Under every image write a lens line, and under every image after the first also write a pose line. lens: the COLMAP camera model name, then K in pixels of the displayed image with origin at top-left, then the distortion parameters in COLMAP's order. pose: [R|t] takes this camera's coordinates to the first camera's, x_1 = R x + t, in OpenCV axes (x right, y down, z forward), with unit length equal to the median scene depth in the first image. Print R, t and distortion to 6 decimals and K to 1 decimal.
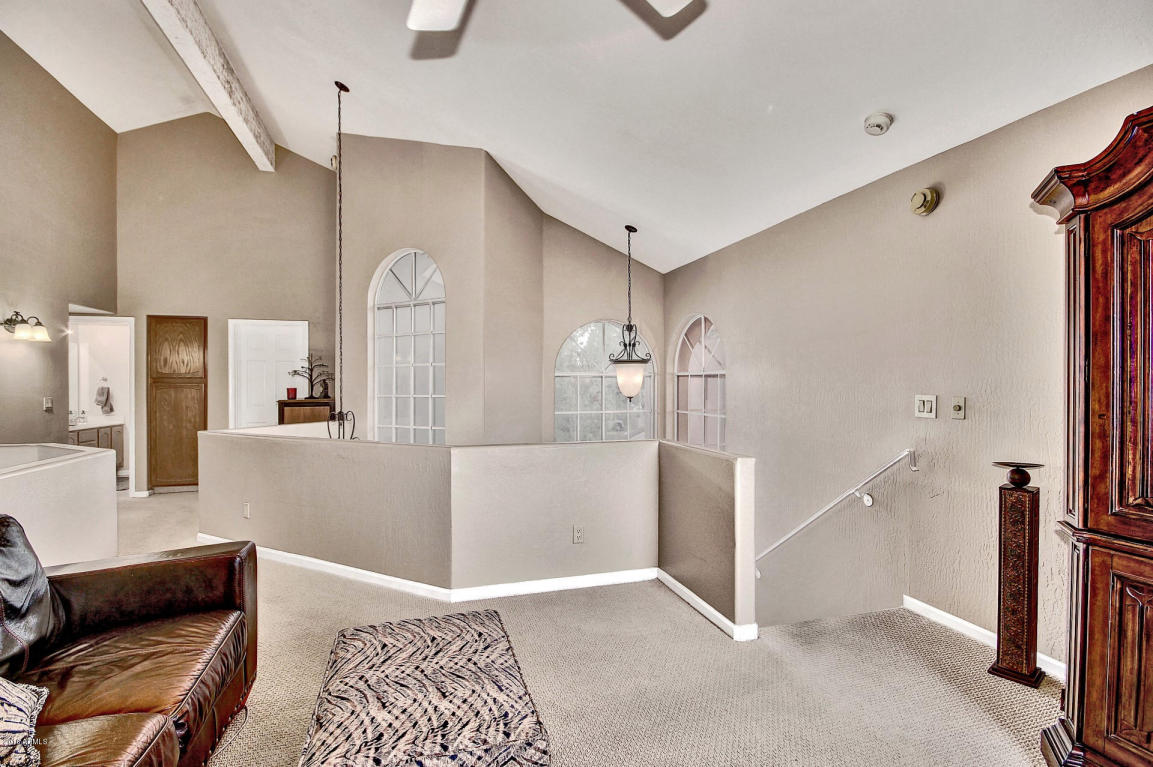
lens RADIAL K [[525.0, 0, 575.8], [0, 525.0, 386.1], [0, 0, 1]] dist [-0.020381, -0.003053]
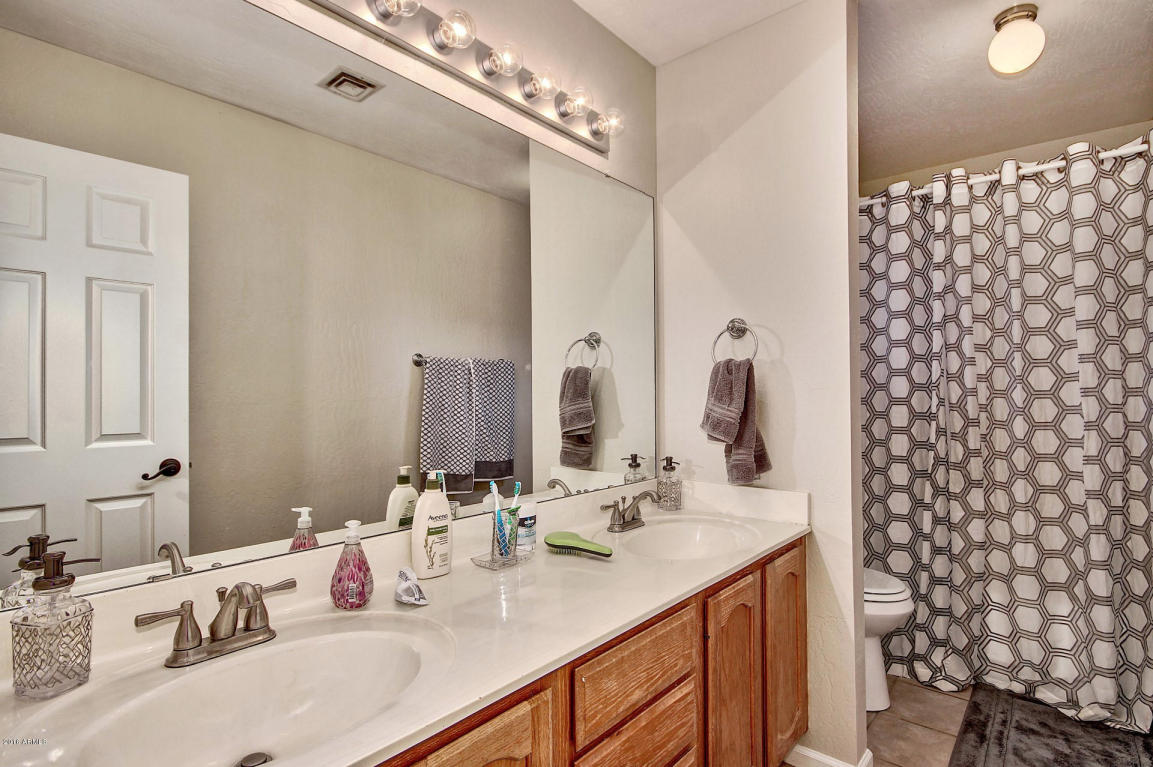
lens RADIAL K [[525.0, 0, 575.6], [0, 525.0, 385.2], [0, 0, 1]] dist [-0.020381, -0.003053]
pose [[0.501893, -0.008447, -0.864888, -0.754050], [-0.004193, 0.999917, -0.012199, 0.015522], [0.864919, 0.009749, 0.501816, 0.825785]]
